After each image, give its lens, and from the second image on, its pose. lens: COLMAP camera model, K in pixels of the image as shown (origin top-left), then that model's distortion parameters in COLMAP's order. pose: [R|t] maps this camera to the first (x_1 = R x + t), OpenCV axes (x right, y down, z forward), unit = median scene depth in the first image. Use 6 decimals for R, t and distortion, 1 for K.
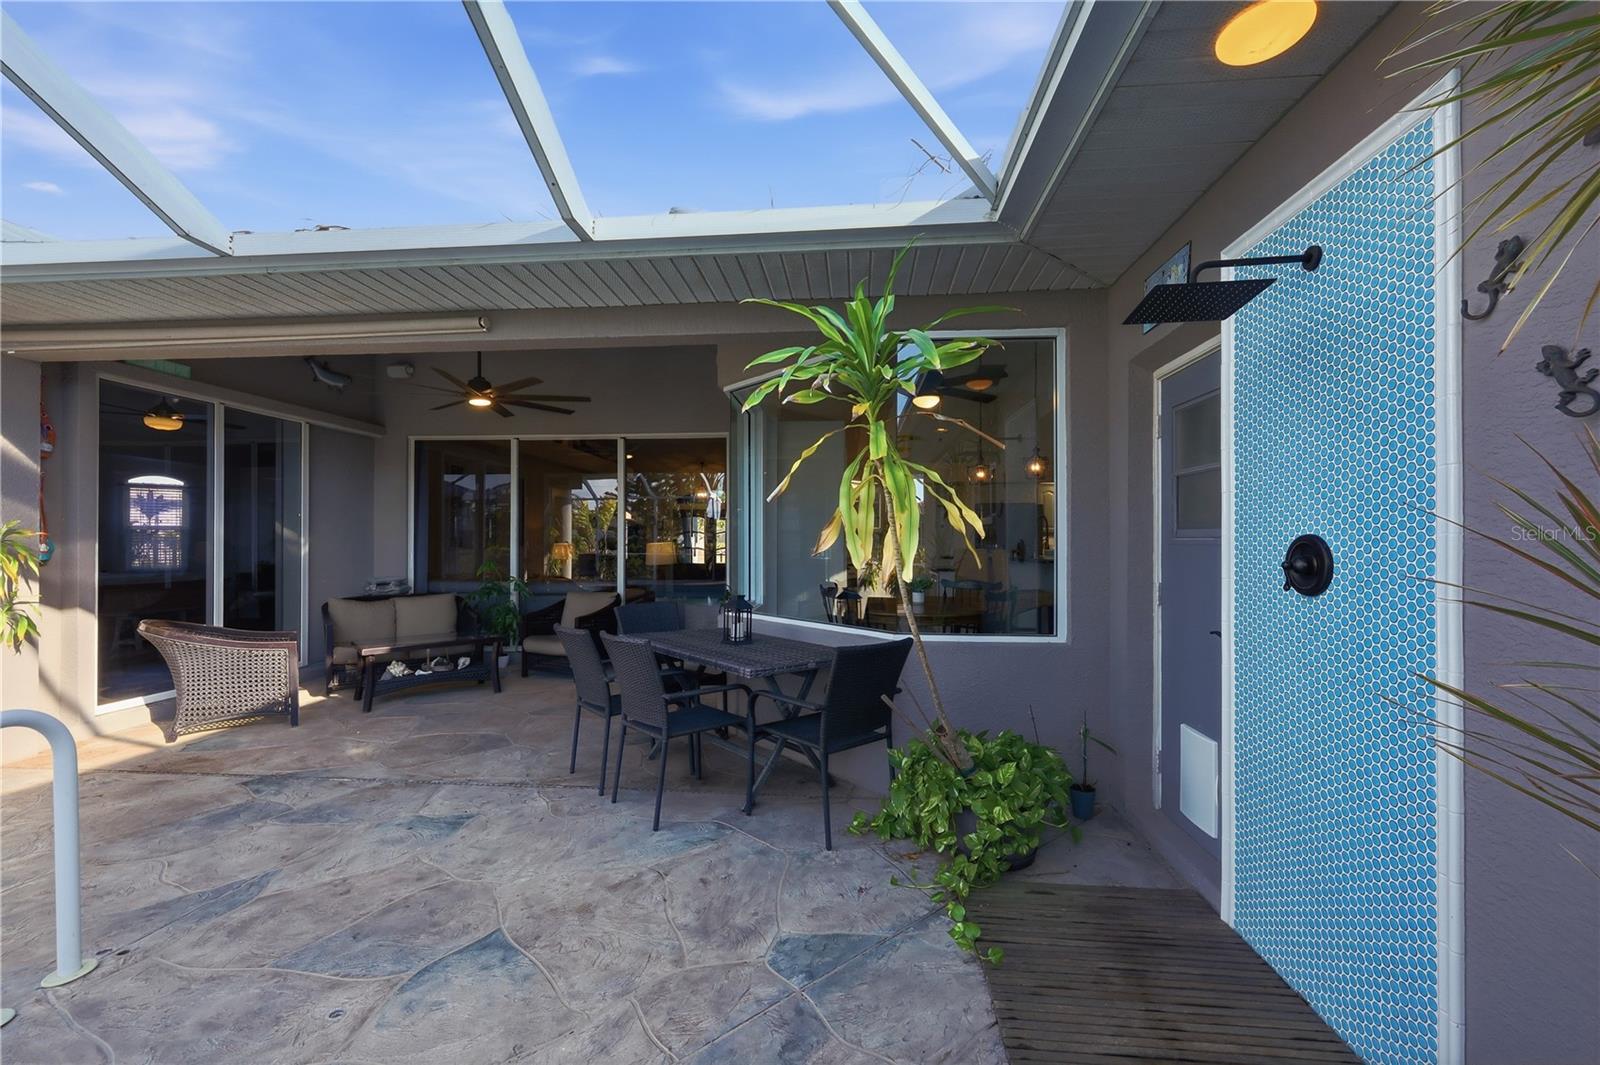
lens RADIAL K [[653.3, 0, 797.1], [0, 653.3, 539.3], [0, 0, 1]] dist [0.002939, -0.001547]
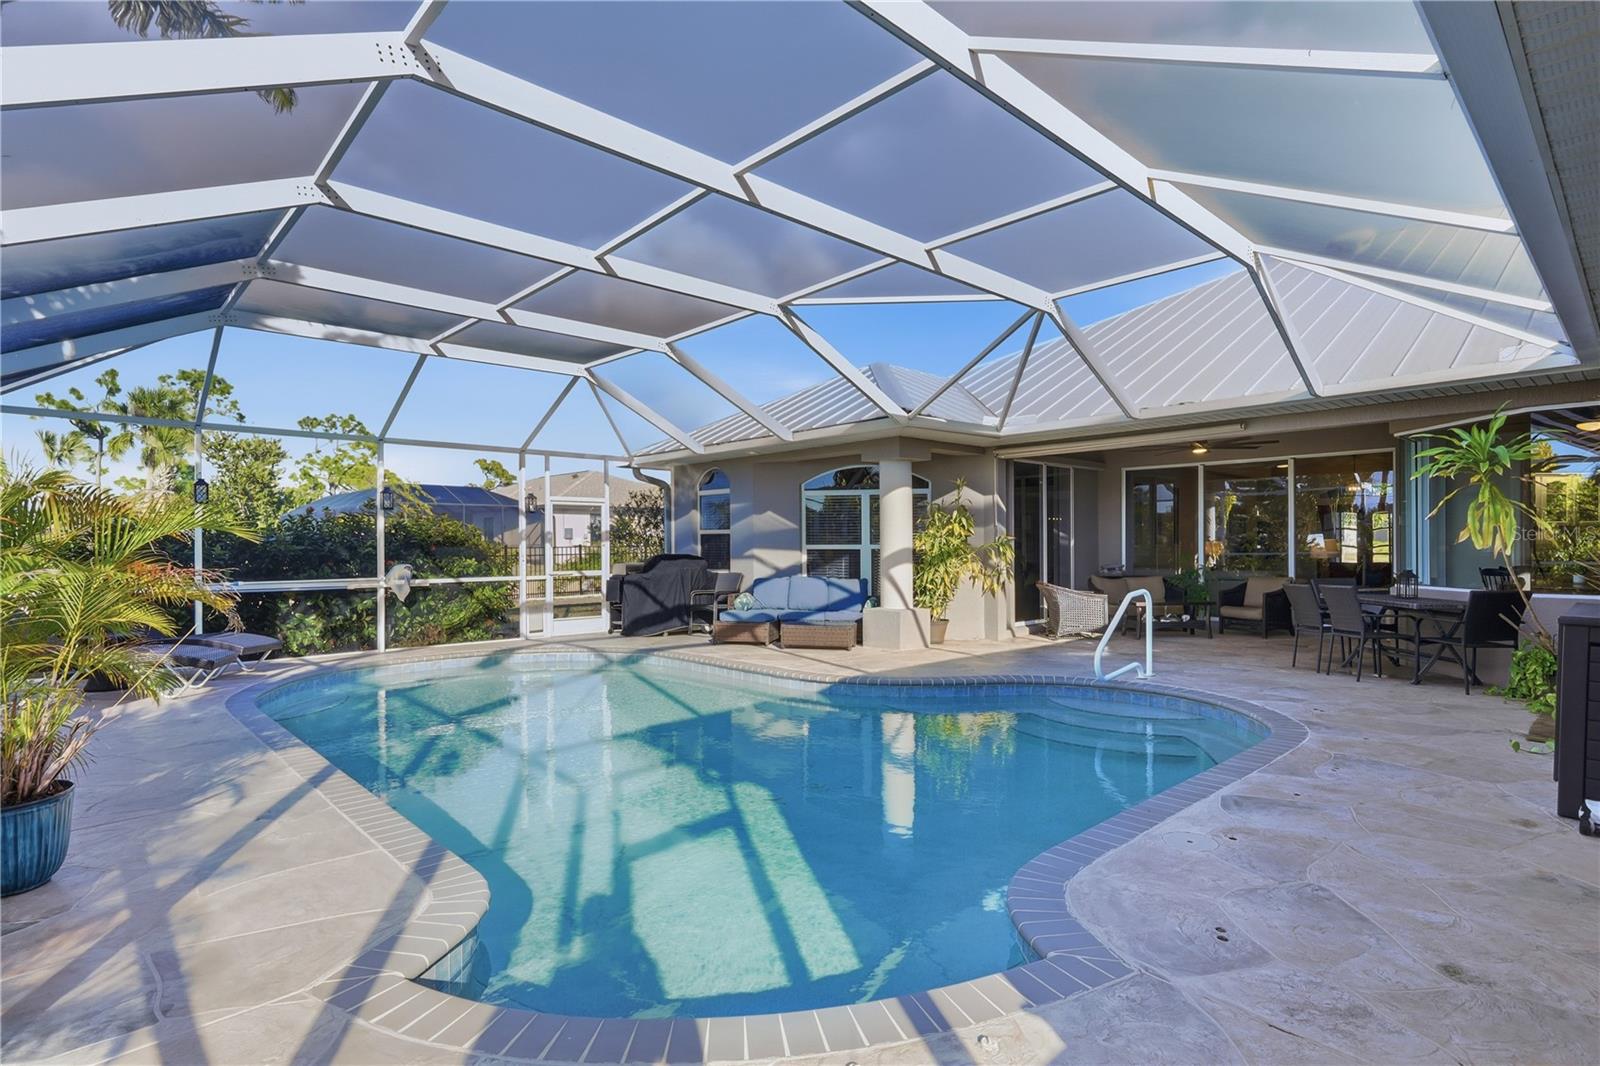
lens RADIAL K [[820.2, 0, 803.8], [0, 820.2, 549.9], [0, 0, 1]] dist [0.014027, 0.000976]
pose [[0.754528, -0.002756, -0.656262, 0.103839], [0.012284, 0.999875, 0.009924, -0.004520], [0.656153, -0.015549, 0.754468, -1.263053]]
